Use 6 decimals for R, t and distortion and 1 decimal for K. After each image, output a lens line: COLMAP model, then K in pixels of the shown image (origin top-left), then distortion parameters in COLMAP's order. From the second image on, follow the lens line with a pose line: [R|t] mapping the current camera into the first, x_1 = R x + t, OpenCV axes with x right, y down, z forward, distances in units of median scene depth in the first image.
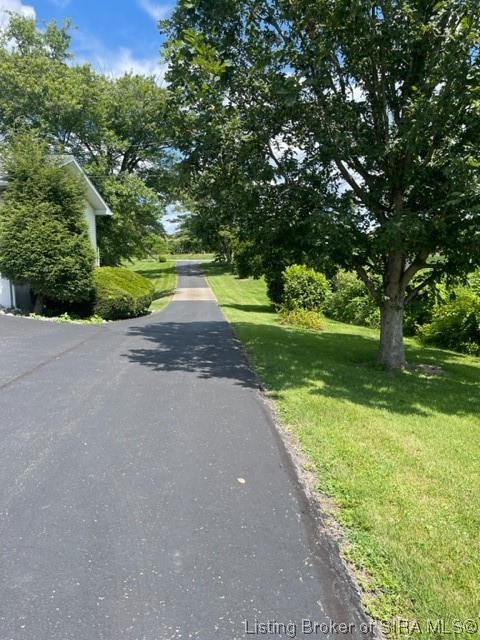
lens RADIAL K [[486.4, 0, 241.9], [0, 486.4, 320.0], [0, 0, 1]] dist [0.028502, -0.017914]
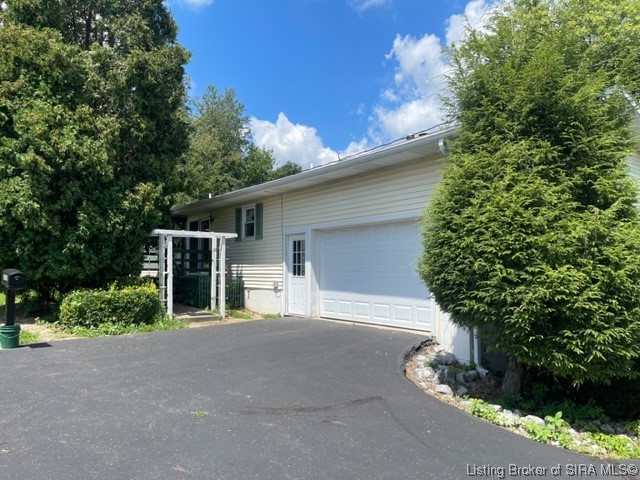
lens RADIAL K [[486.4, 0, 323.1], [0, 486.4, 241.8], [0, 0, 1]] dist [0.028502, -0.017914]
pose [[0.592171, -0.043245, -0.804651, -0.160566], [-0.110838, 0.984696, -0.134491, -0.075923], [0.798153, 0.168828, 0.578315, 0.626279]]
